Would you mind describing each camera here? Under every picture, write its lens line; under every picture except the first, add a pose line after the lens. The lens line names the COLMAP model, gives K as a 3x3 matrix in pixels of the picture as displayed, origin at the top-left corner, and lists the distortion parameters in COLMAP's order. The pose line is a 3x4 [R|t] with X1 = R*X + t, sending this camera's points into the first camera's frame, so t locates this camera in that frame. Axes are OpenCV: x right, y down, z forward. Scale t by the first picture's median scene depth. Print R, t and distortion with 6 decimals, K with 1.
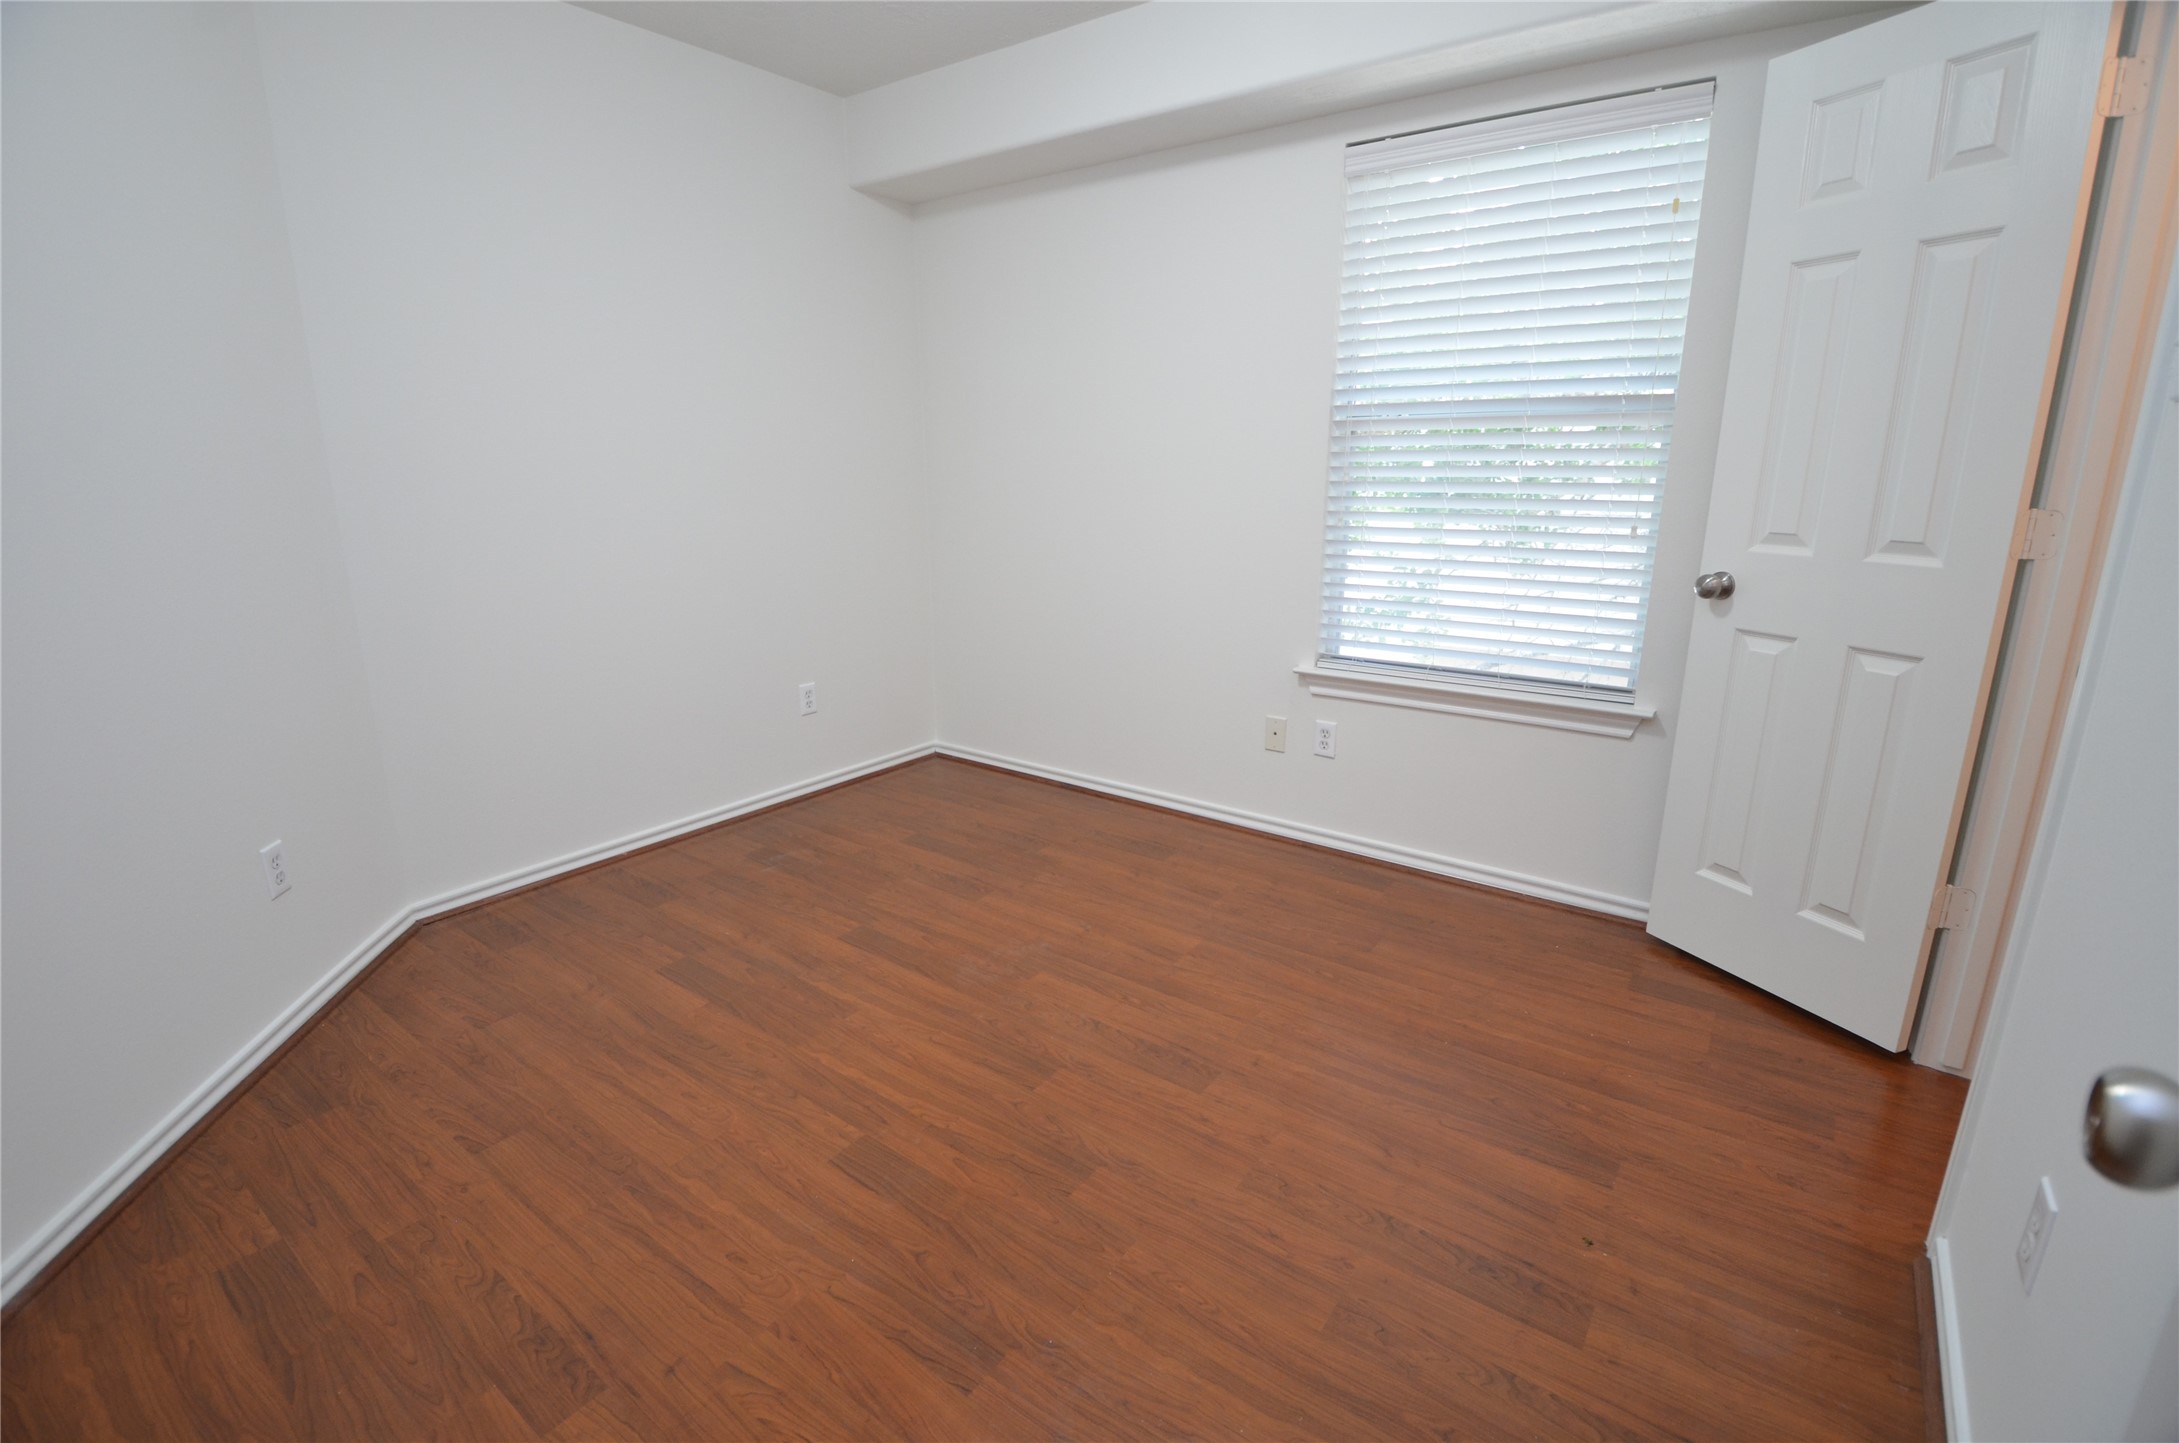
lens RADIAL K [[964.8, 0, 1075.6], [0, 964.8, 715.1], [0, 0, 1]] dist [0.026383, -0.034323]
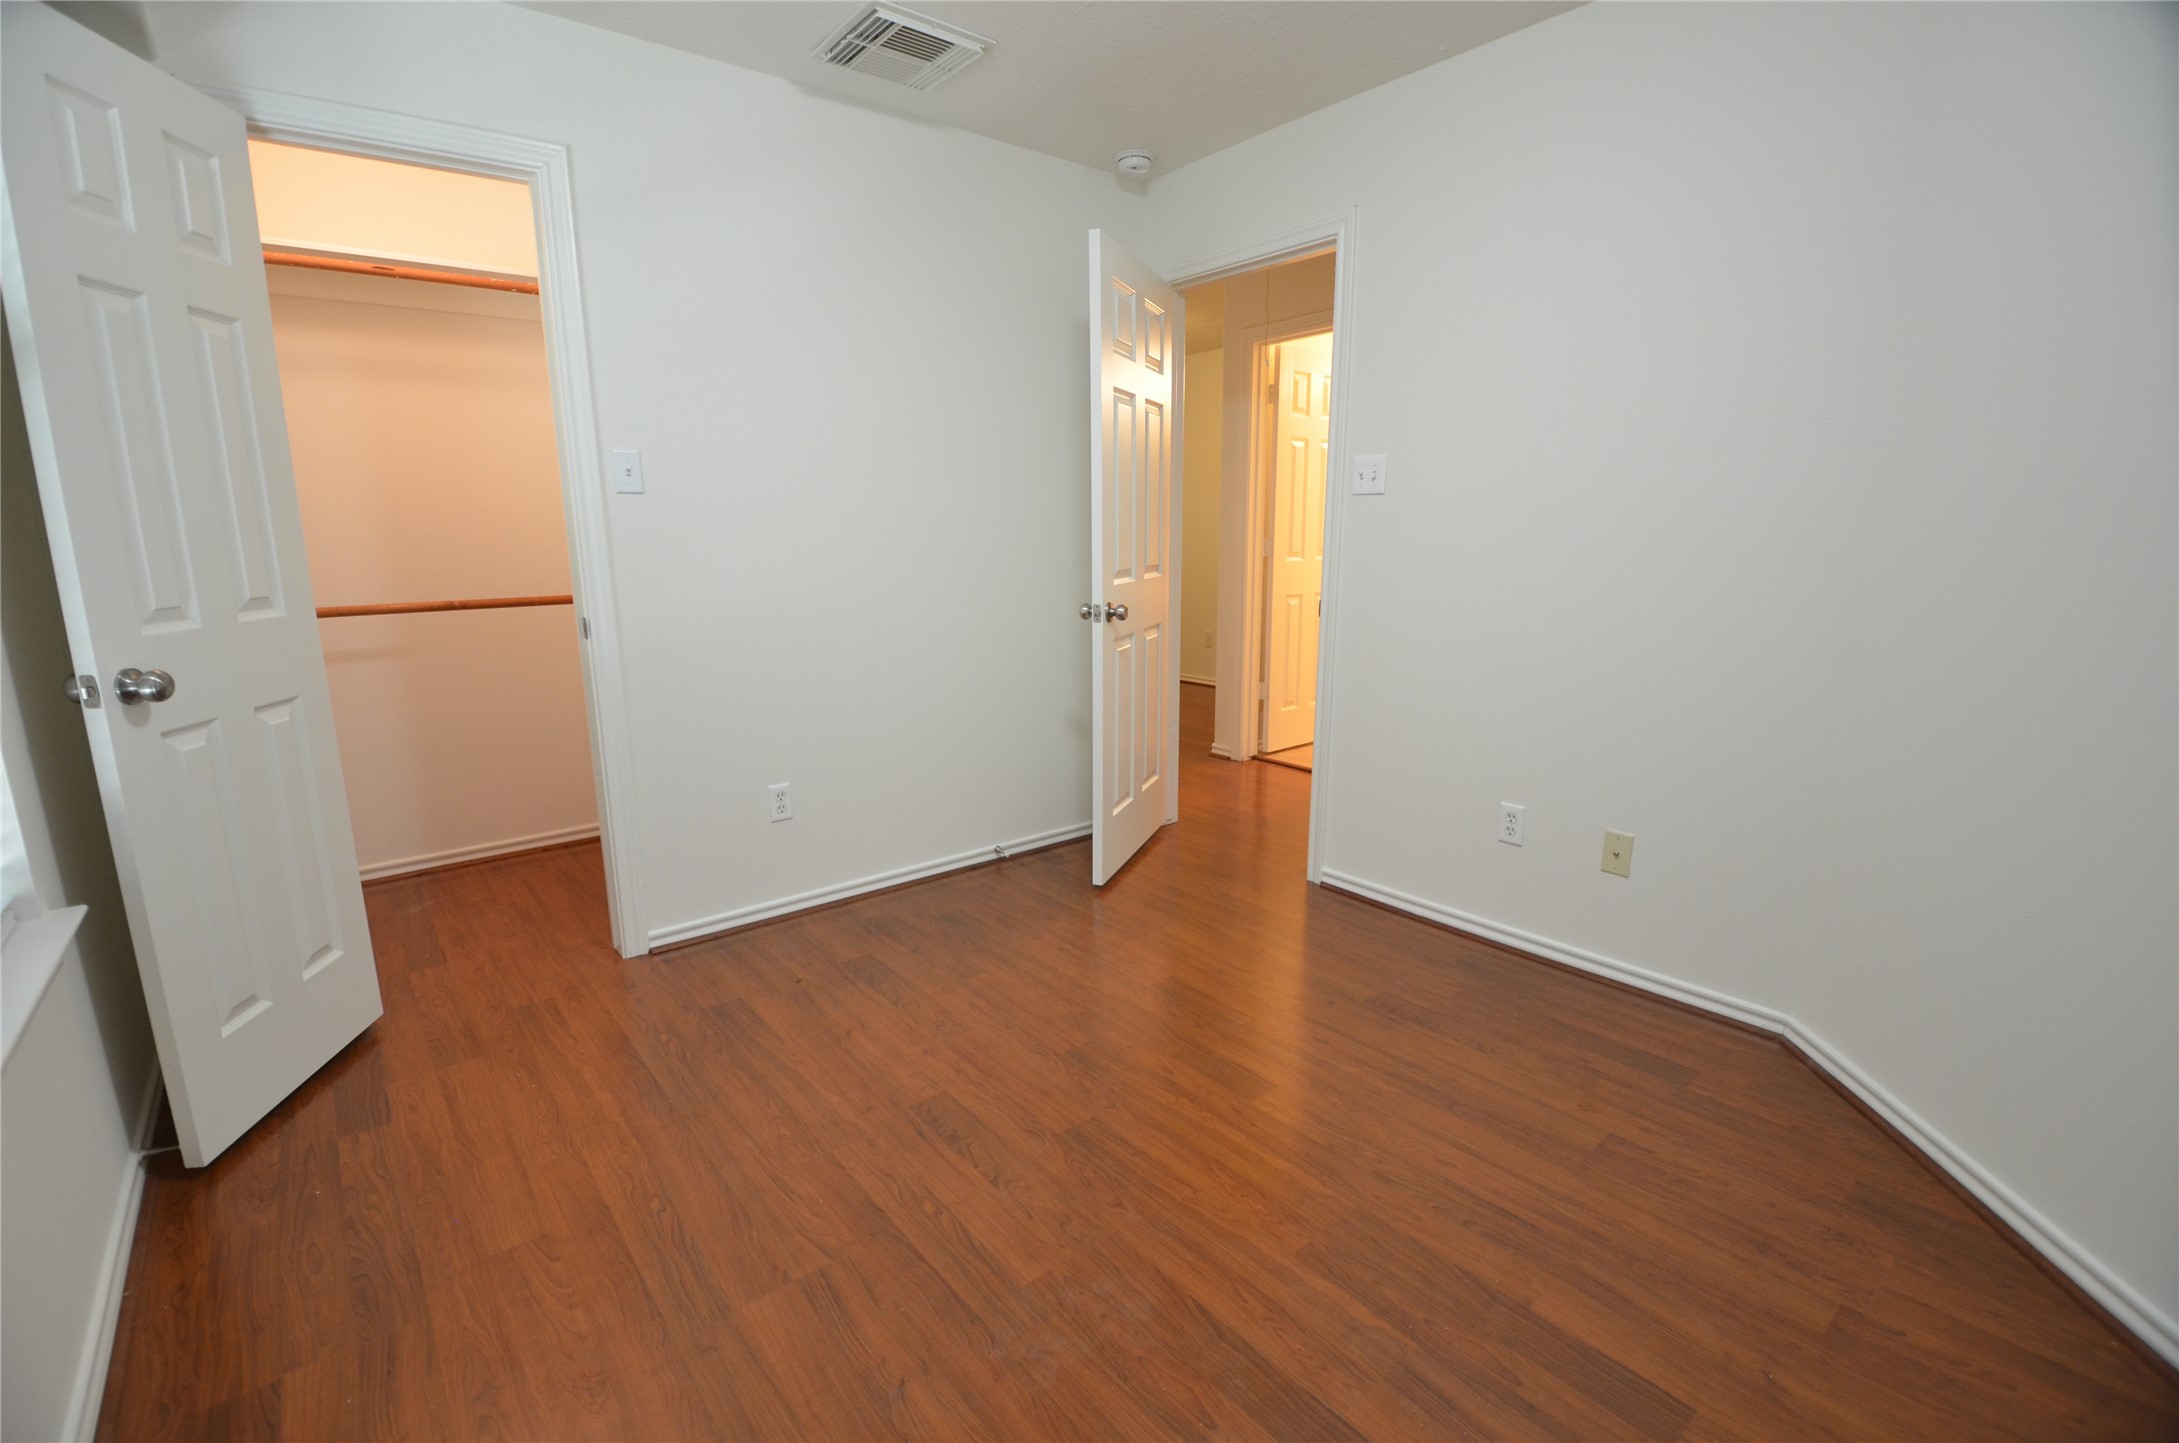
lens RADIAL K [[964.8, 0, 1075.6], [0, 964.8, 715.1], [0, 0, 1]] dist [0.026383, -0.034323]
pose [[-0.968542, -0.035145, 0.246358, -0.251400], [0.074214, 0.904135, 0.420751, -0.410705], [-0.237528, 0.425798, -0.873084, 1.639981]]
